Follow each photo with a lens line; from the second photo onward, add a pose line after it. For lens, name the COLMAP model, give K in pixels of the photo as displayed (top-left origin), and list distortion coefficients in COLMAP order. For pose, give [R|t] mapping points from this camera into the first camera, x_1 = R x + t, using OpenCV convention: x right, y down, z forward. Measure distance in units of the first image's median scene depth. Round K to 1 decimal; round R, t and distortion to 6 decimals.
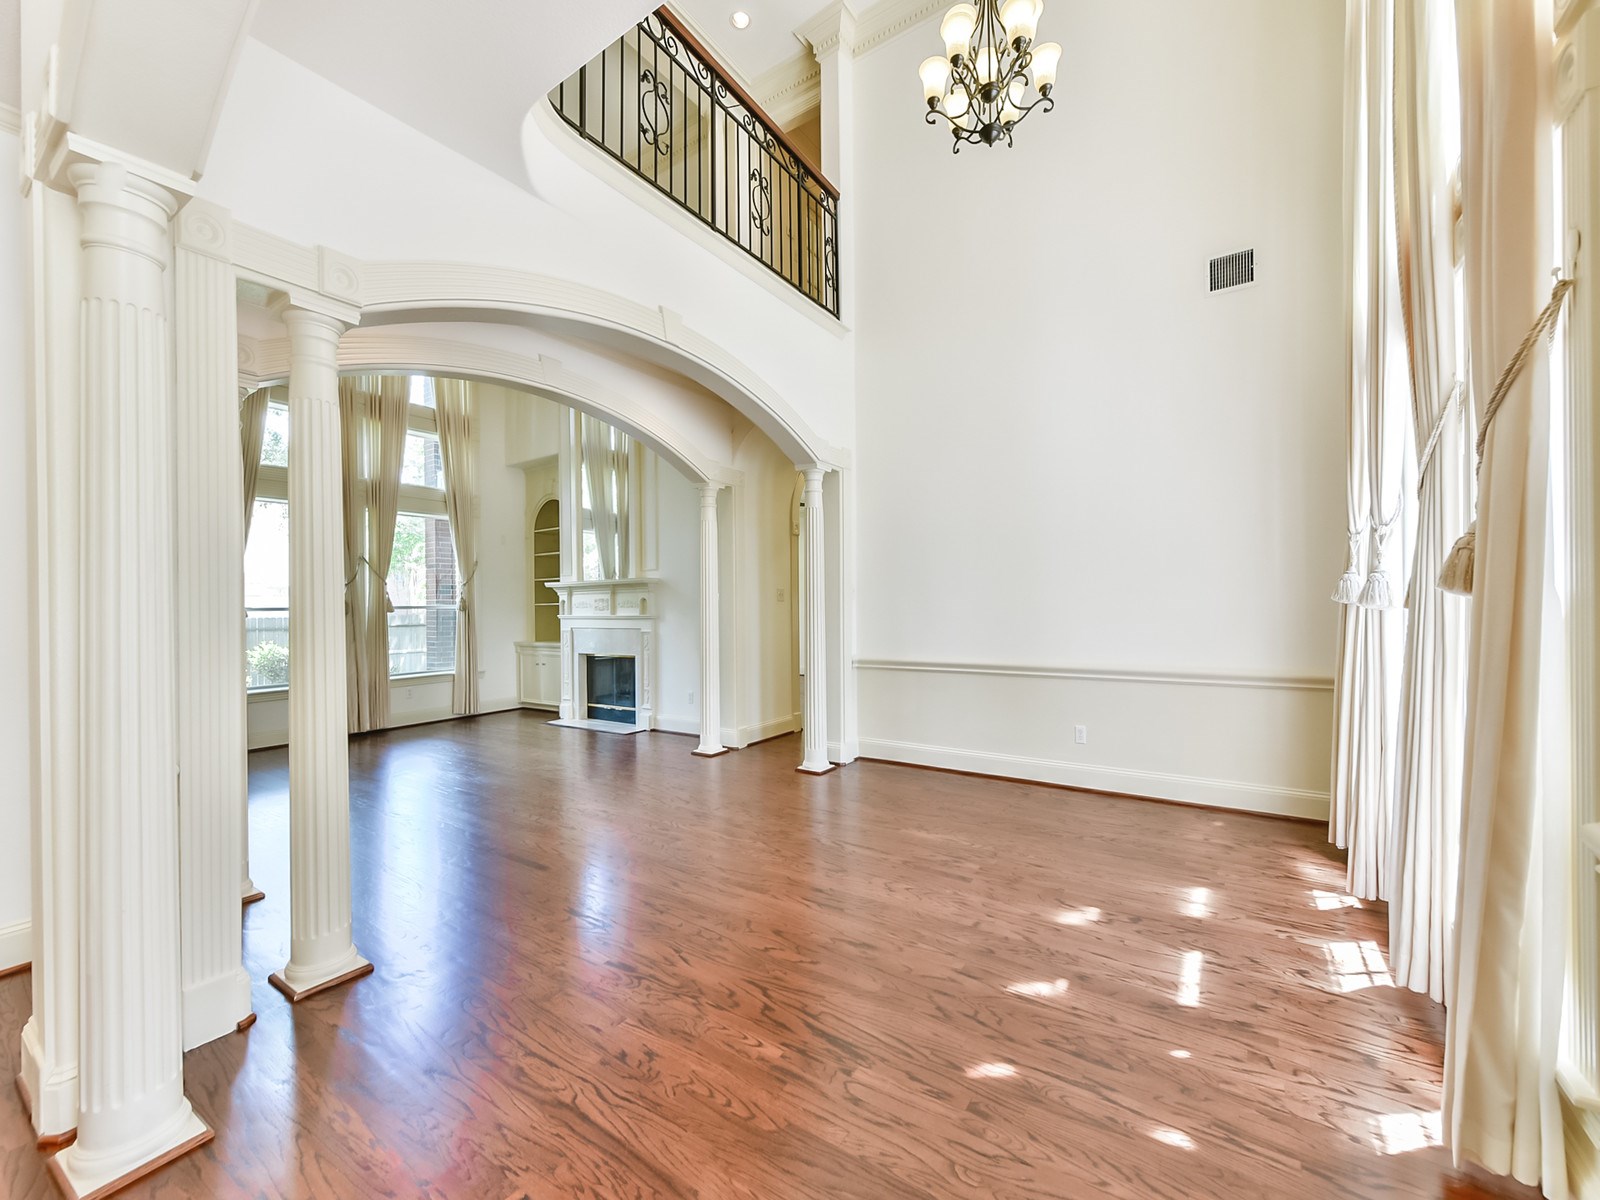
lens RADIAL K [[633.2, 0, 817.3], [0, 633.2, 601.0], [0, 0, 1]] dist [-0.002250, -0.000871]
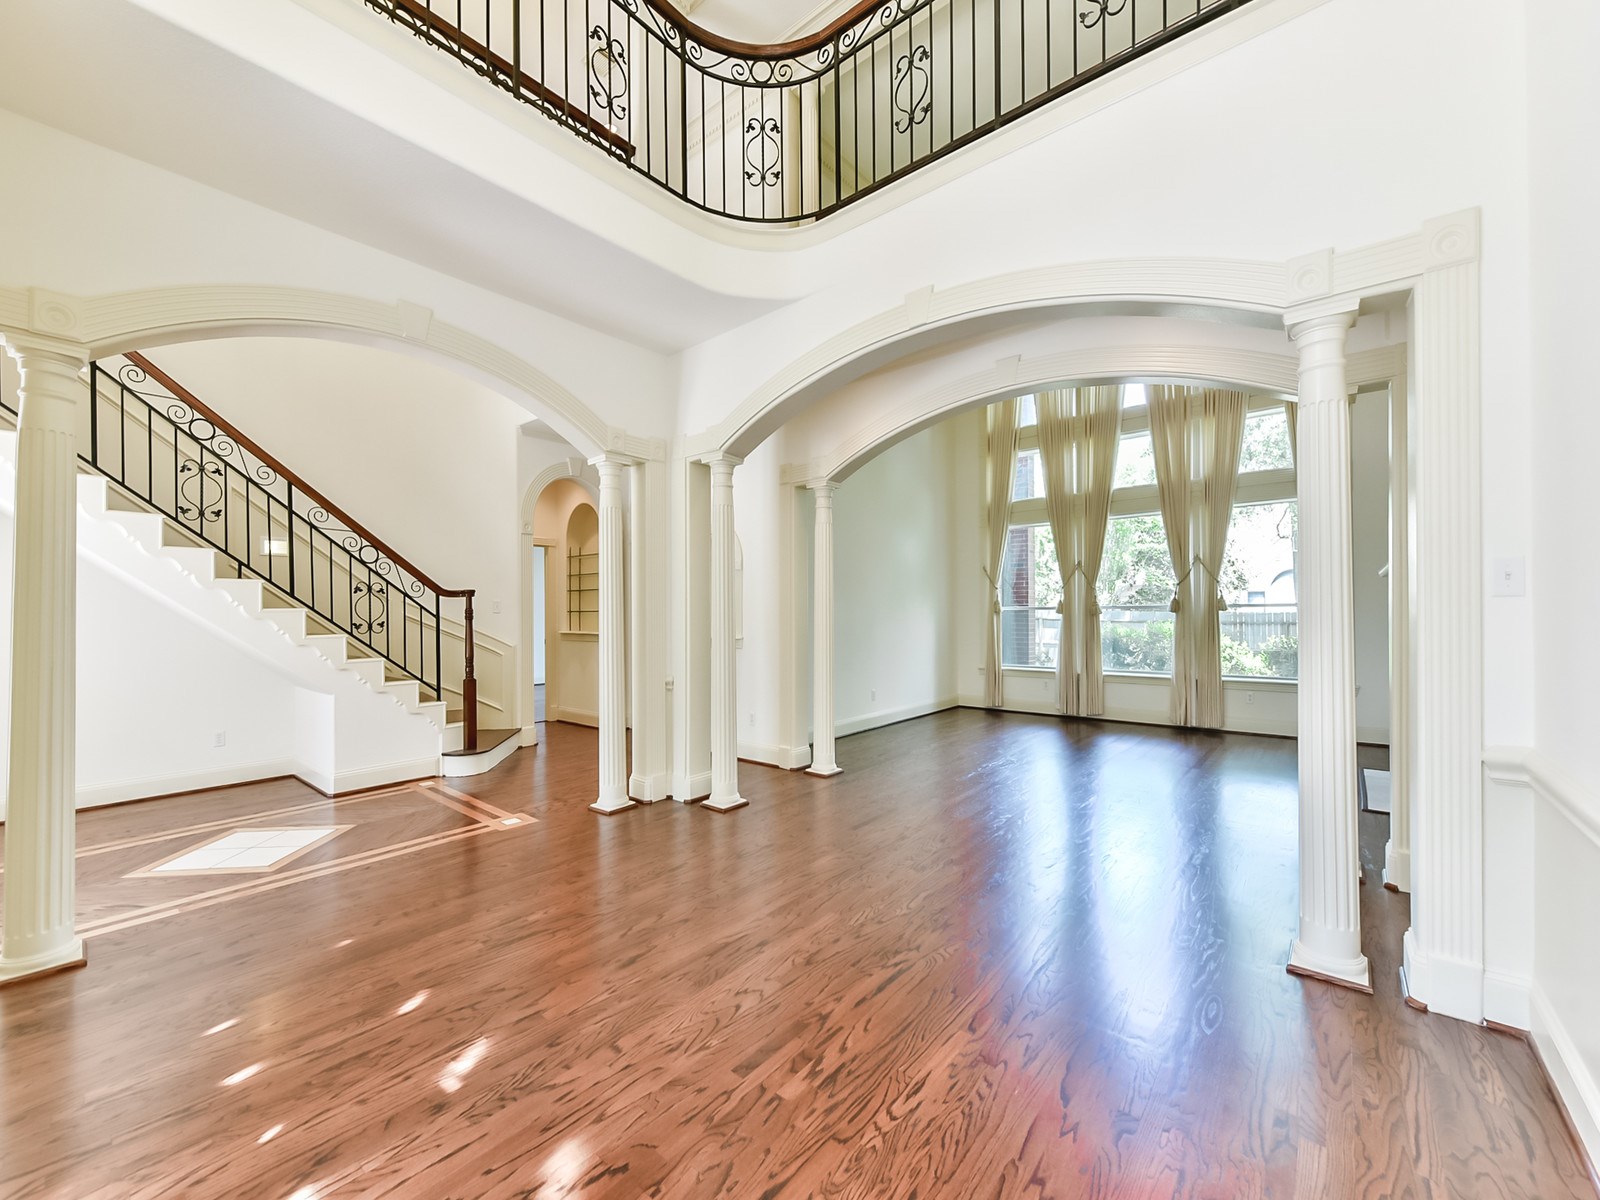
lens RADIAL K [[633.2, 0, 797.5], [0, 633.2, 609.8], [0, 0, 1]] dist [-0.002250, -0.000871]
pose [[-0.115361, 0.014254, -0.993221, 0.806843], [0.013436, 0.999828, 0.012789, -0.008263], [0.993233, -0.011869, -0.115533, 1.100269]]
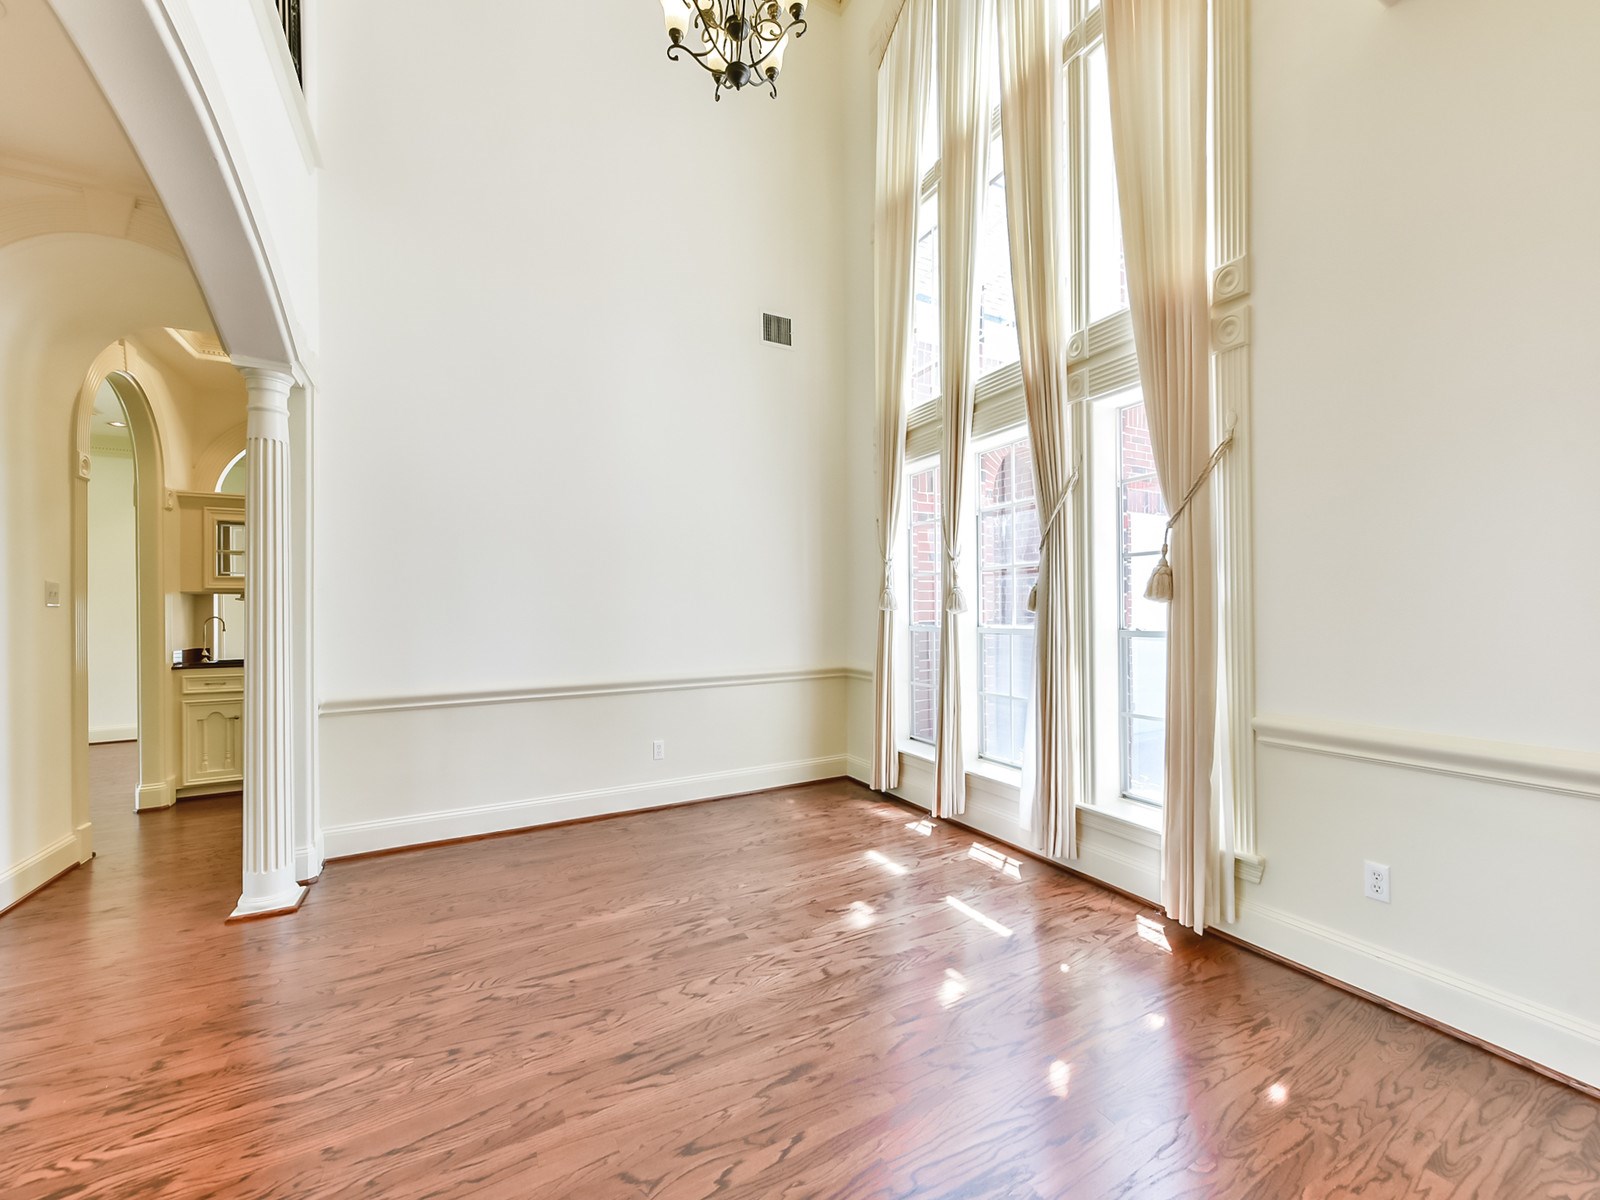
lens RADIAL K [[633.2, 0, 805.3], [0, 633.2, 605.8], [0, 0, 1]] dist [-0.002250, -0.000871]
pose [[0.466134, 0.012541, 0.884625, -0.457884], [0.001561, 0.999886, -0.014997, 0.014638], [-0.884713, 0.008371, 0.466062, 0.517885]]
